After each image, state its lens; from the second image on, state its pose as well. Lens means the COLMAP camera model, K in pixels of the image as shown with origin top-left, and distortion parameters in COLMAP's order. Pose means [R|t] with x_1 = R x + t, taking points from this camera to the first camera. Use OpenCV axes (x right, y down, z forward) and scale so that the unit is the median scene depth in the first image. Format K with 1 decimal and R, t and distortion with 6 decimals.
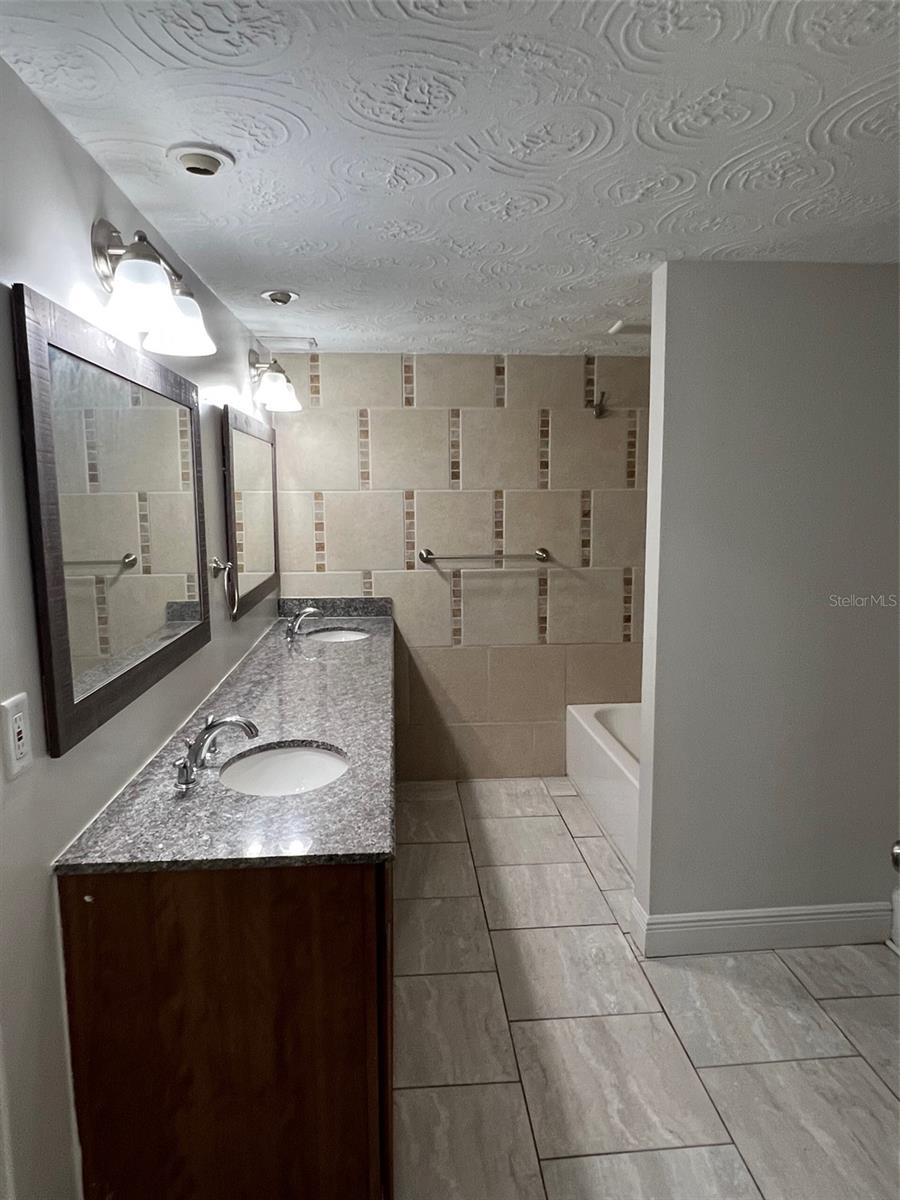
lens RADIAL K [[743.3, 0, 450.4], [0, 743.3, 598.5], [0, 0, 1]] dist [0.000439, -0.000011]
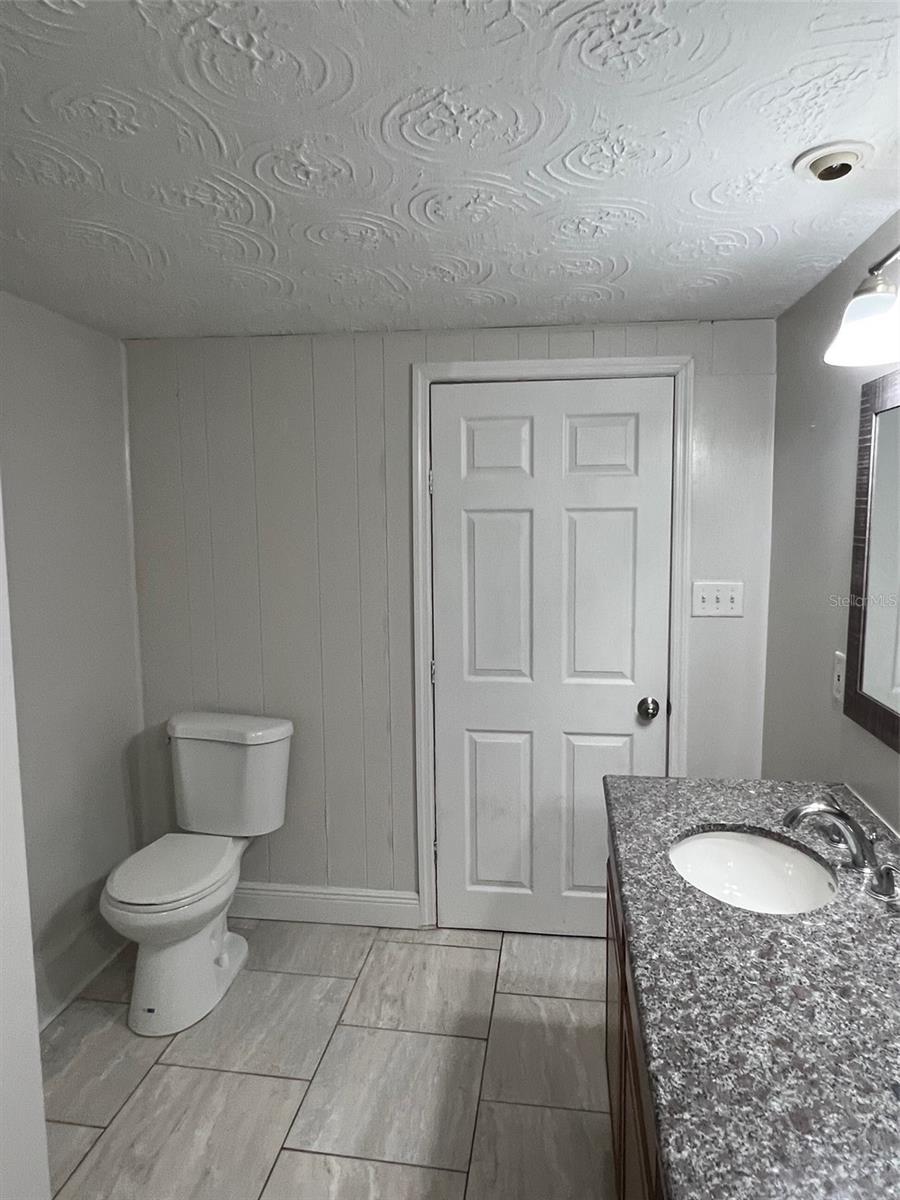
lens RADIAL K [[743.3, 0, 450.2], [0, 743.3, 599.3], [0, 0, 1]] dist [0.000439, -0.000011]
pose [[-0.974554, -0.012006, 0.223832, -0.079263], [0.043085, 0.969911, 0.239616, -0.268085], [-0.219974, 0.243163, -0.944713, 1.778536]]
